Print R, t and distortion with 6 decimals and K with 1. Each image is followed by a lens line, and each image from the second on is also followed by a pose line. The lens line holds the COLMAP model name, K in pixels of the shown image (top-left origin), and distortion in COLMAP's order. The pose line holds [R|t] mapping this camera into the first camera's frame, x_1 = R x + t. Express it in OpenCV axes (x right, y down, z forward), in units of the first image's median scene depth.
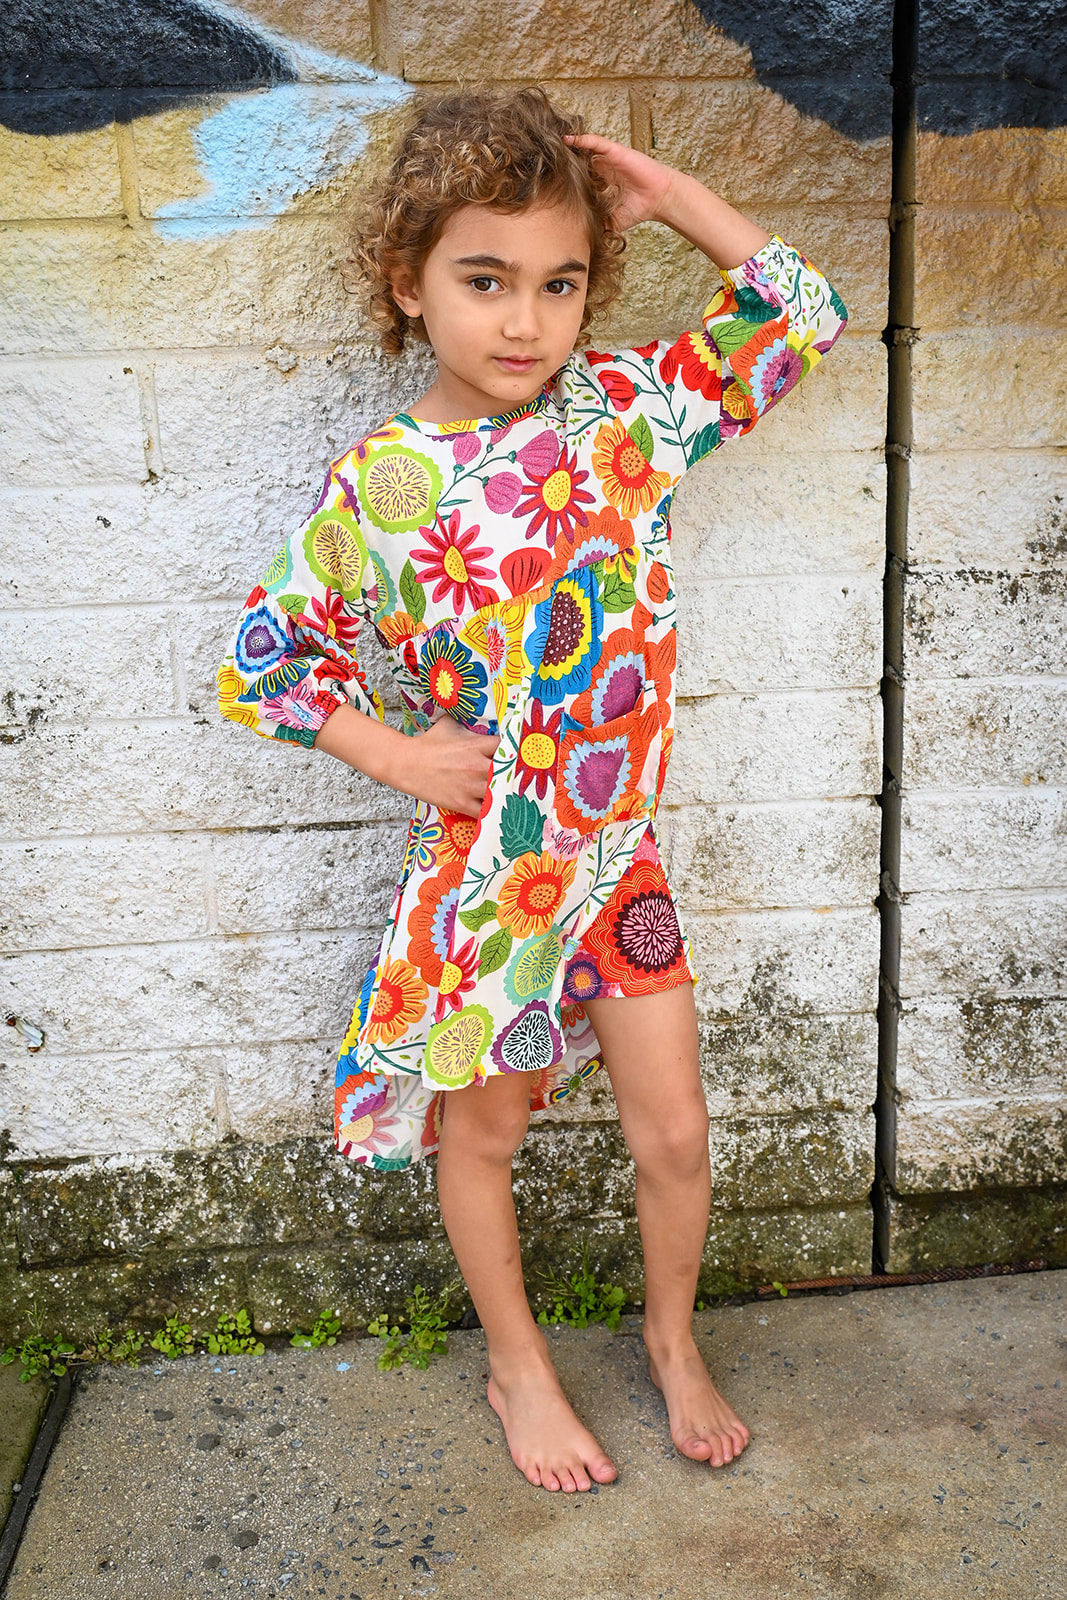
lens RADIAL K [[1581.2, 0, 609.1], [0, 1581.2, 738.7], [0, 0, 1]] dist [0.002983, 0.000000]
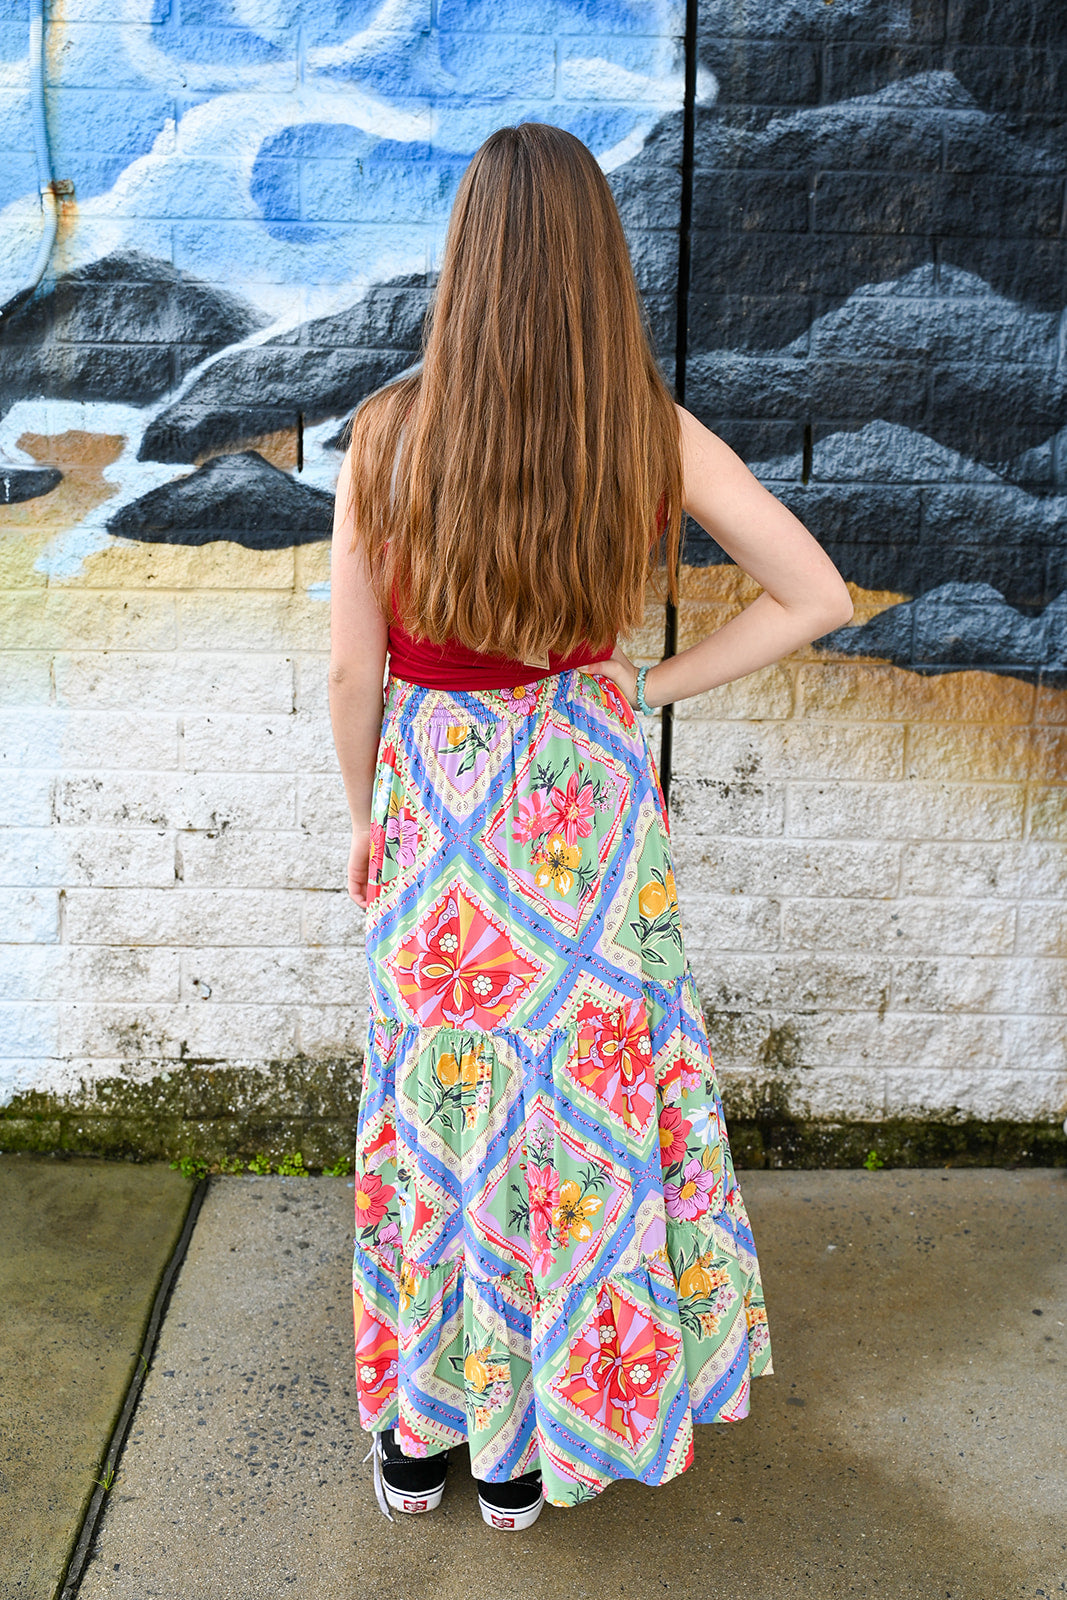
lens RADIAL K [[1937.6, 0, 534.8], [0, 1937.6, 788.1], [0, 0, 1]] dist [-0.001821, 0.000000]
pose [[0.997773, 0.060120, -0.028898, 0.089136], [-0.061839, 0.996108, -0.062806, 0.064588], [0.025010, 0.064453, 0.997607, -1.350054]]
